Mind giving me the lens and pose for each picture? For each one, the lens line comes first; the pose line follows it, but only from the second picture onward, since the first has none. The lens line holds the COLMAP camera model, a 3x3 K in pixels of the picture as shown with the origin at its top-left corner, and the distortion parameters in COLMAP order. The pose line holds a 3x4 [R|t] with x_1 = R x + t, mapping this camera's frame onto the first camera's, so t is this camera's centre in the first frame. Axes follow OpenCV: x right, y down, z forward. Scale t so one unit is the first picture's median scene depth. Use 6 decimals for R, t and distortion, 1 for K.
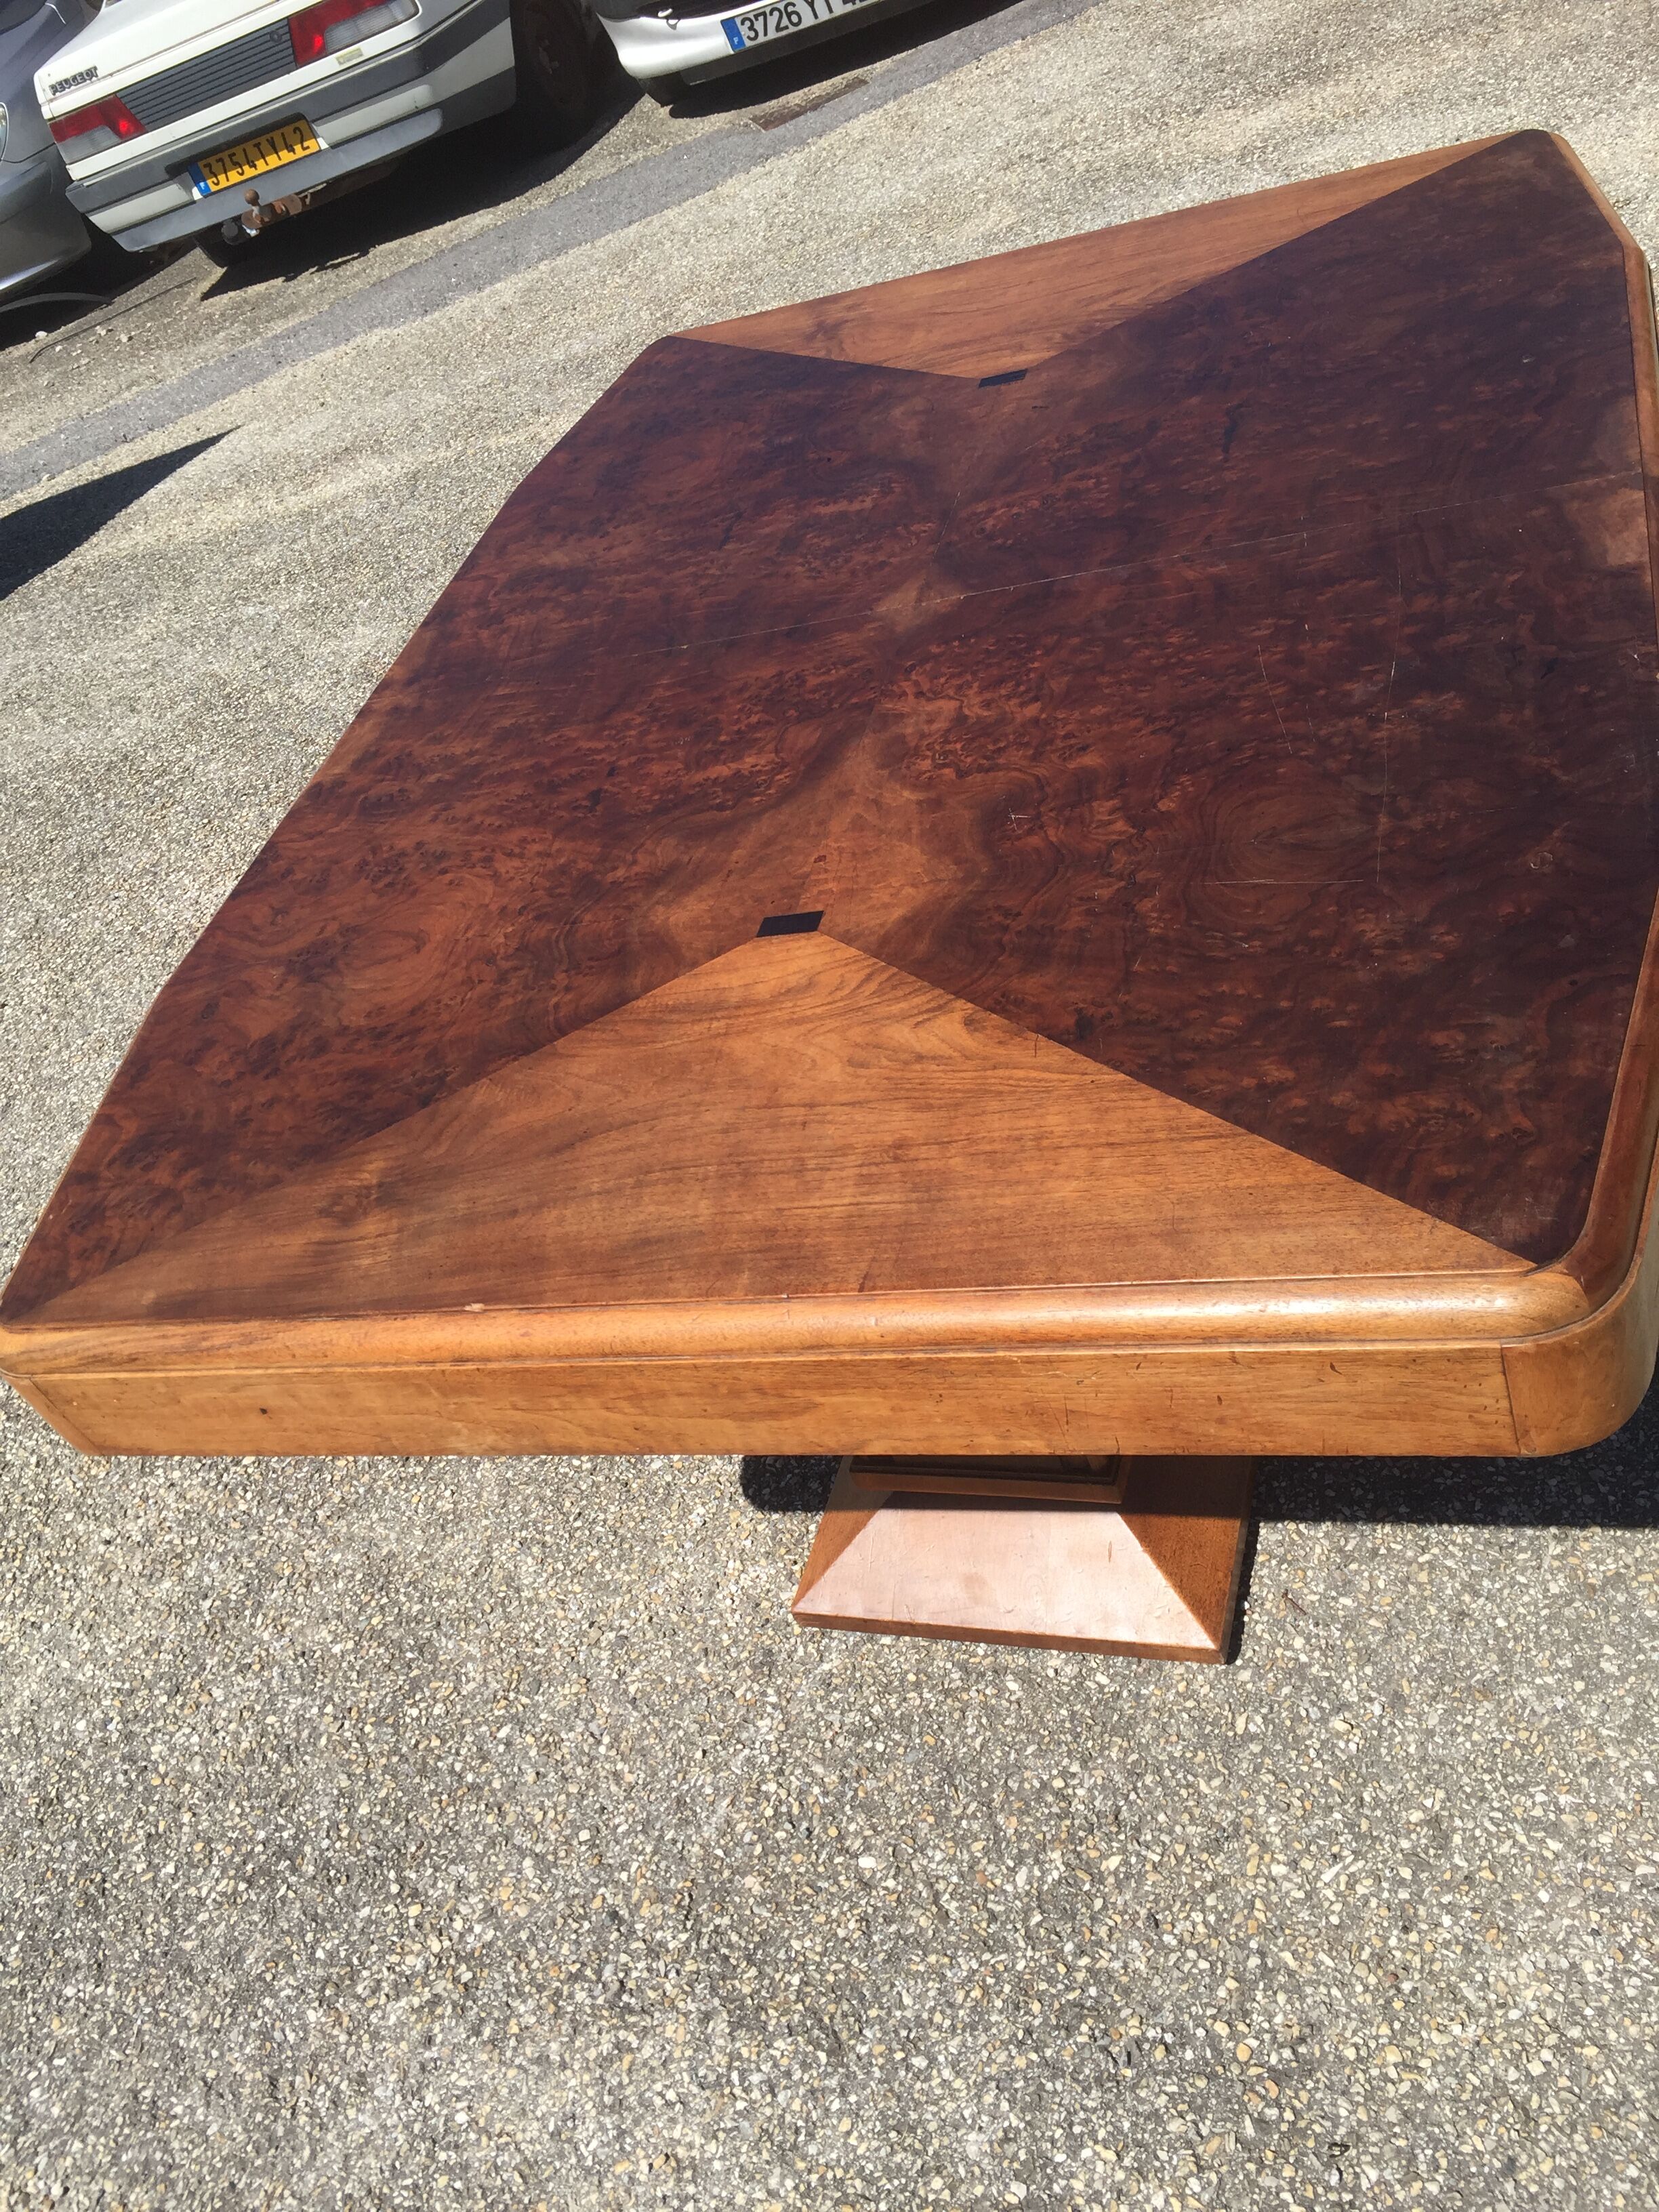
lens RADIAL K [[1832.9, 0, 829.5], [0, 1832.9, 1106.0], [0, 0, 1]] dist [0.119892, -0.157896]
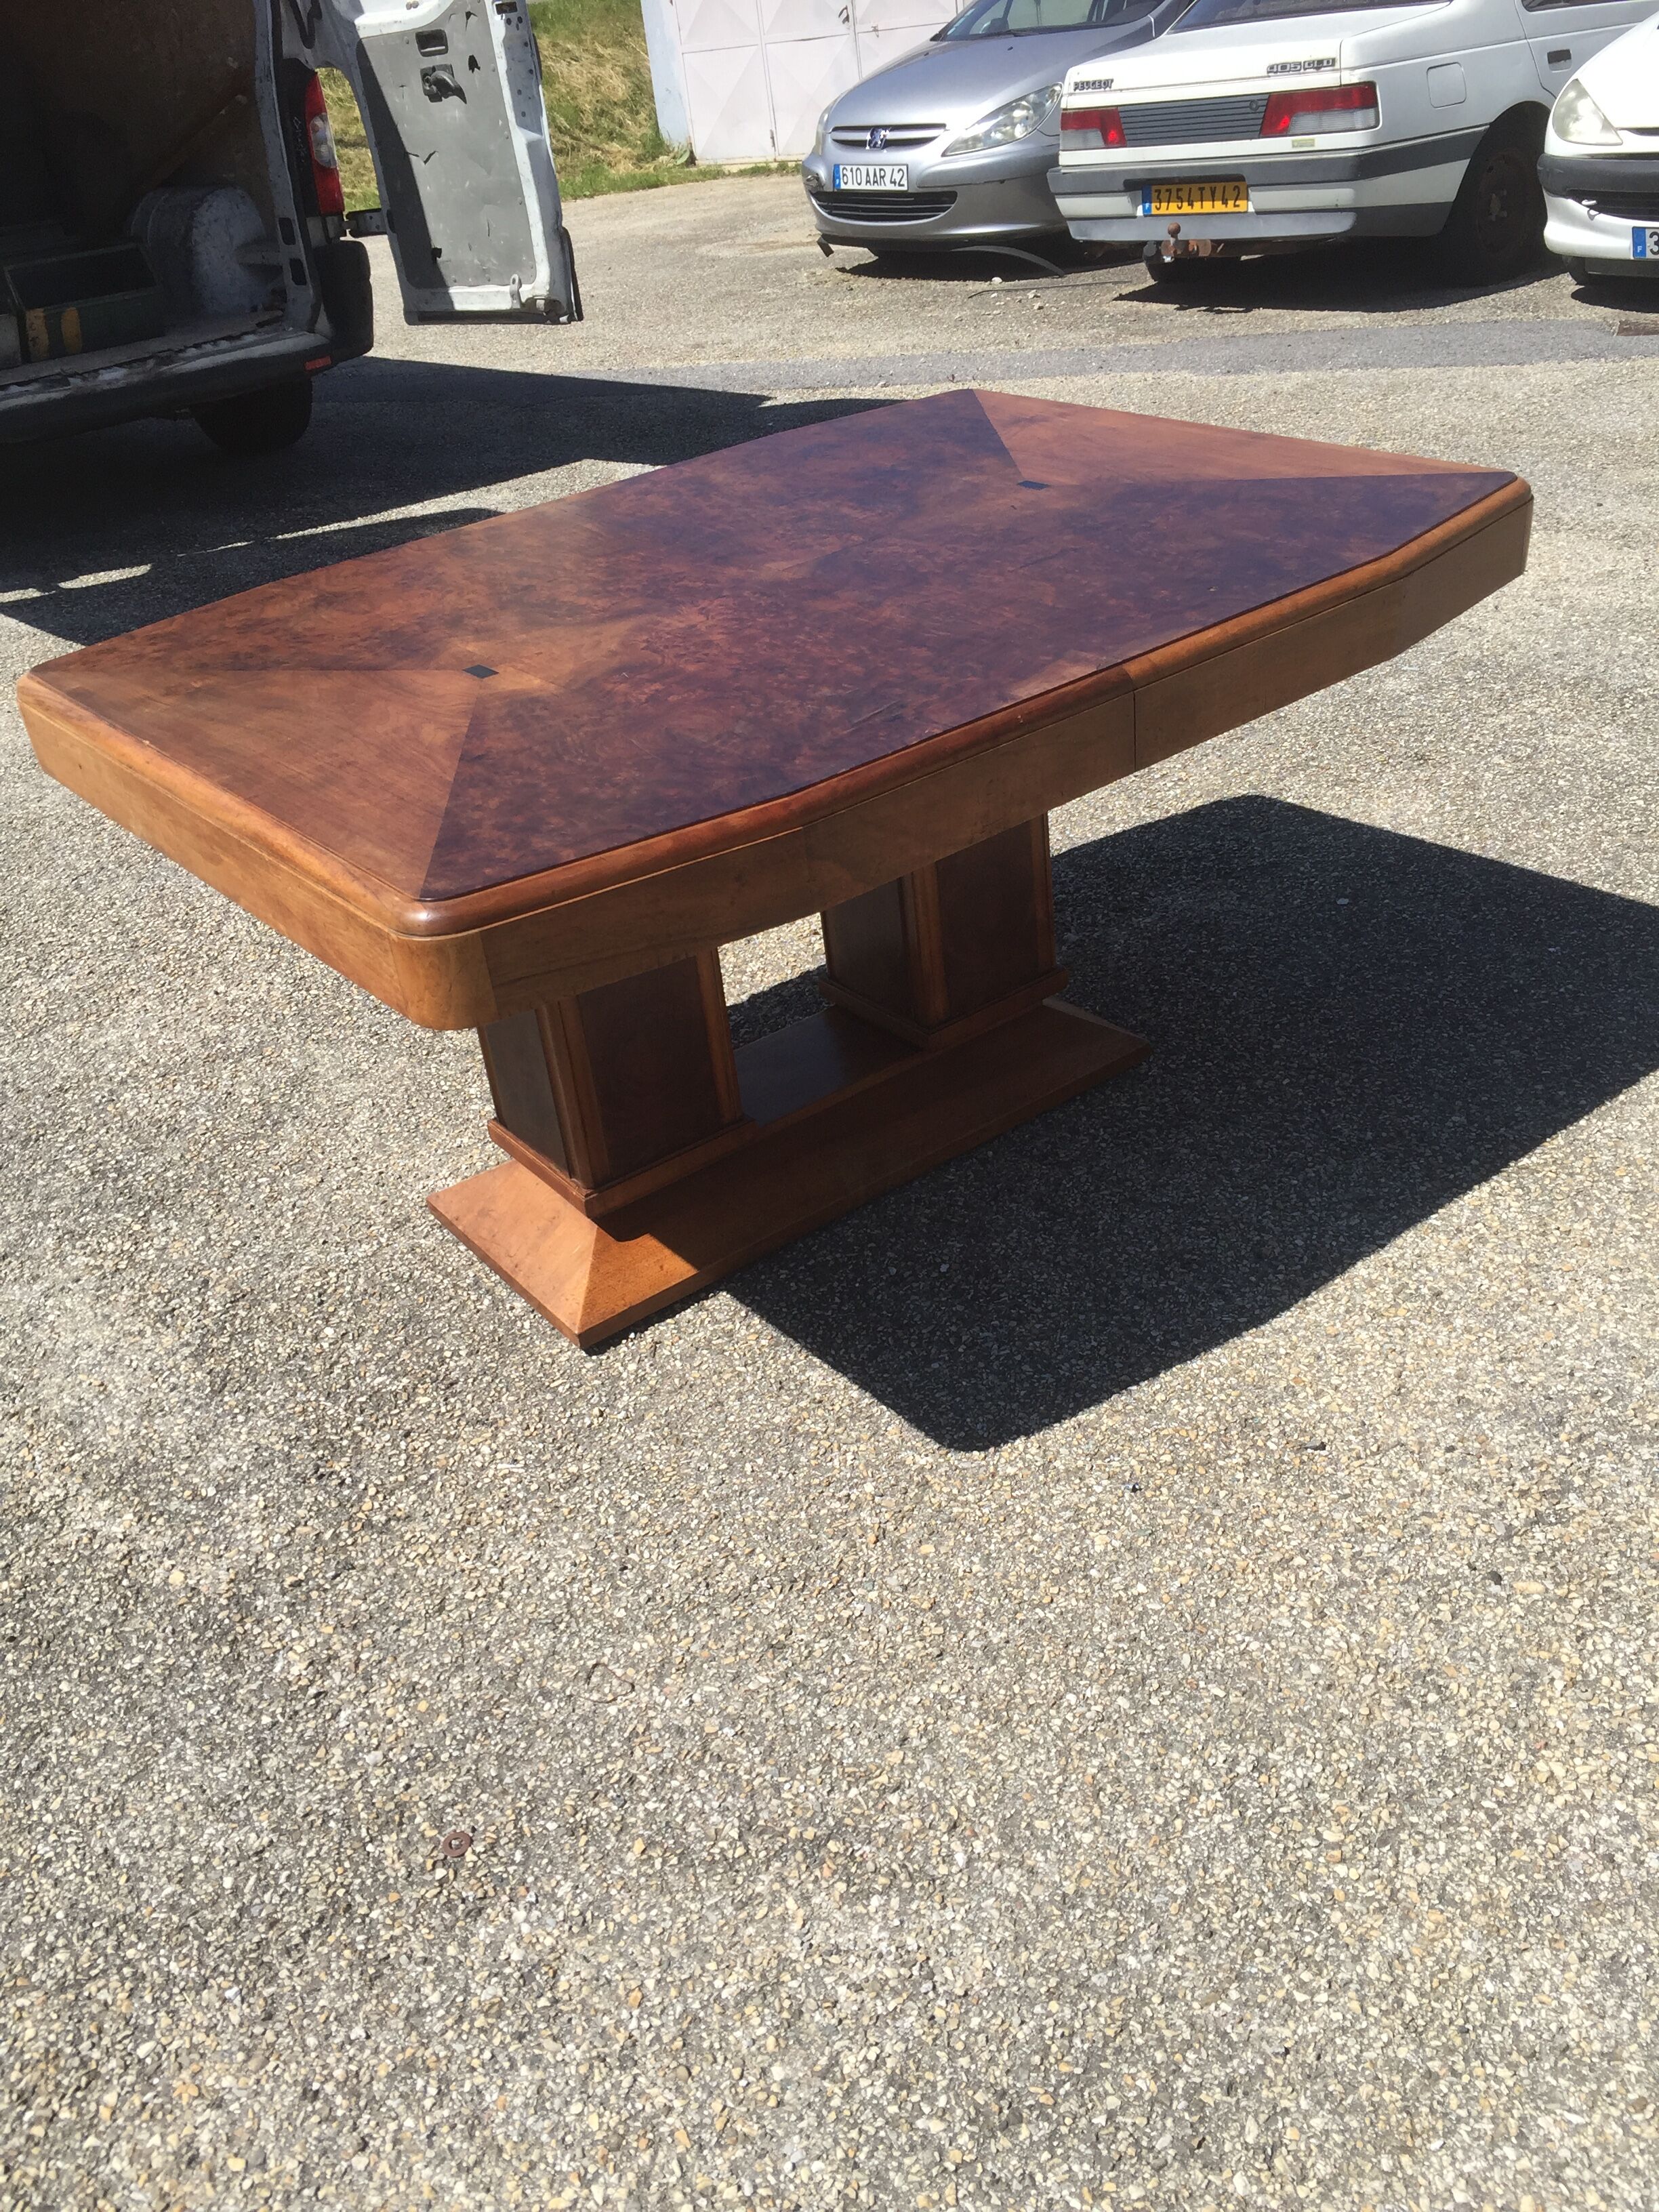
lens RADIAL K [[1939.4, 0, 752.0], [0, 1939.4, 1041.9], [0, 0, 1]] dist [0.131159, -0.195480]
pose [[0.775075, 0.495532, -0.392055, 0.753472], [-0.520158, 0.852643, 0.049356, -0.026230], [0.358740, 0.165676, 0.918617, -0.299935]]
